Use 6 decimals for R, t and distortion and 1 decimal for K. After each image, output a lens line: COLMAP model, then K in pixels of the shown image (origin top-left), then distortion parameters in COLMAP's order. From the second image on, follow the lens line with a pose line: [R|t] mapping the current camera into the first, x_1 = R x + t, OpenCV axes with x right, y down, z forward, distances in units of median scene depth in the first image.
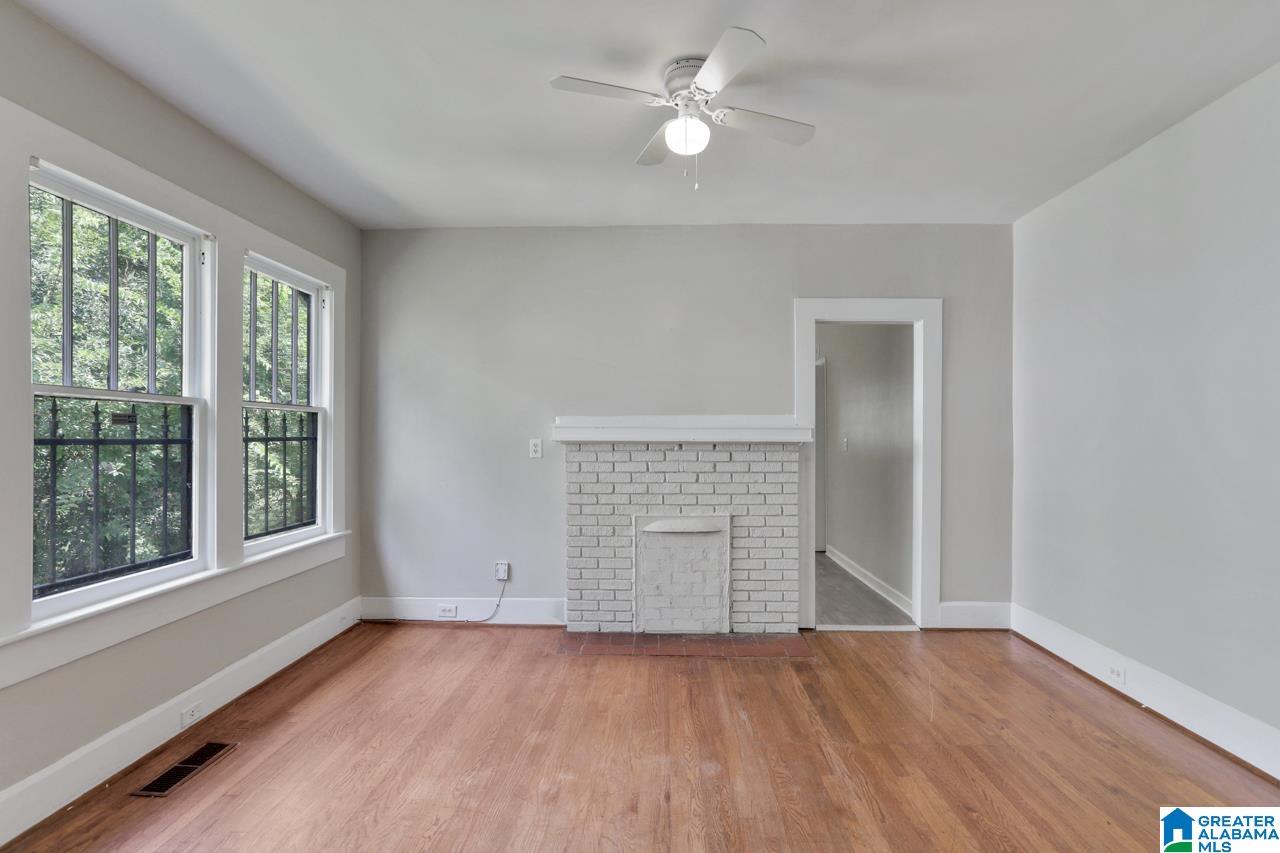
lens RADIAL K [[704.9, 0, 634.4], [0, 704.9, 430.2], [0, 0, 1]] dist [-0.008122, 0.009467]
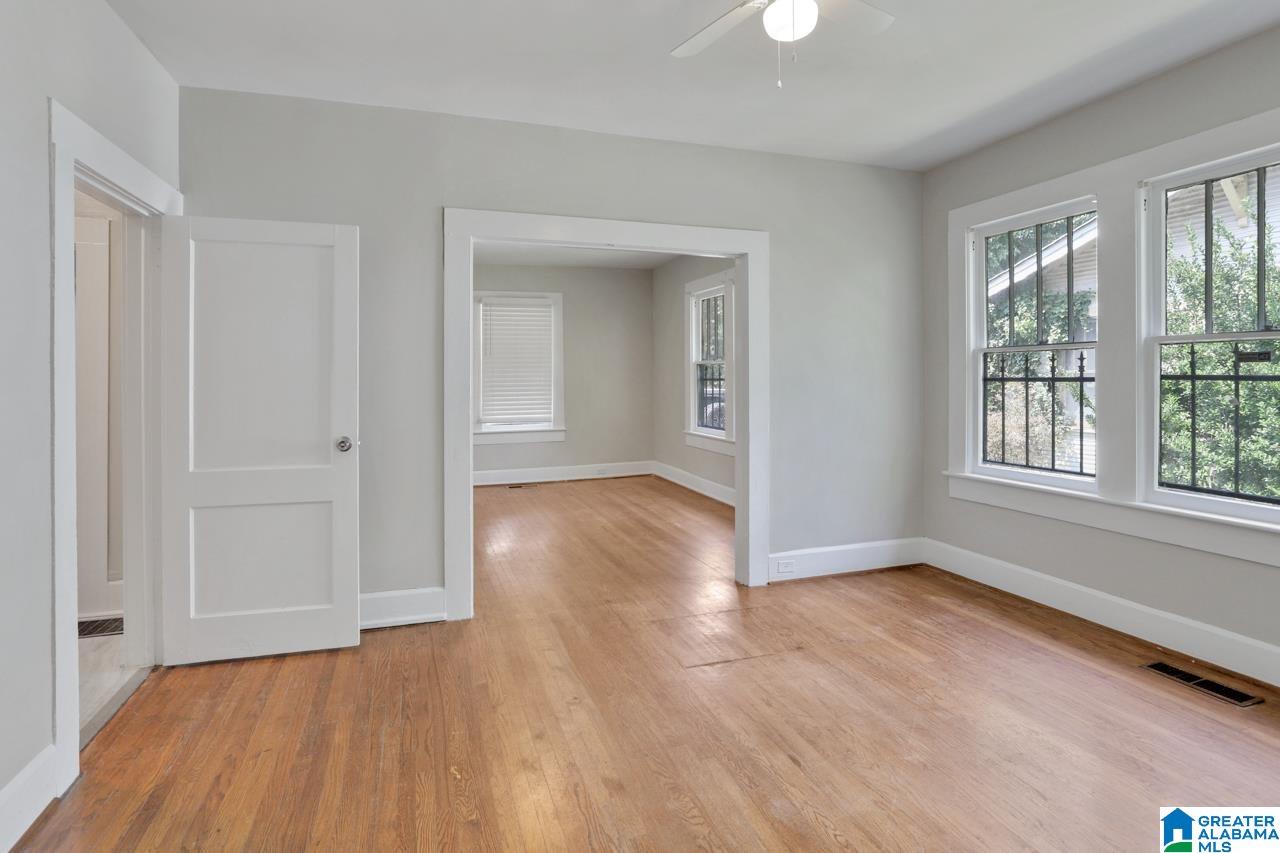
lens RADIAL K [[704.9, 0, 646.3], [0, 704.9, 380.5], [0, 0, 1]] dist [-0.008122, 0.009467]
pose [[-0.937120, 0.010280, -0.348856, 0.291367], [0.009569, 0.999947, 0.003761, 0.002998], [0.348876, 0.000186, -0.937169, 0.948040]]
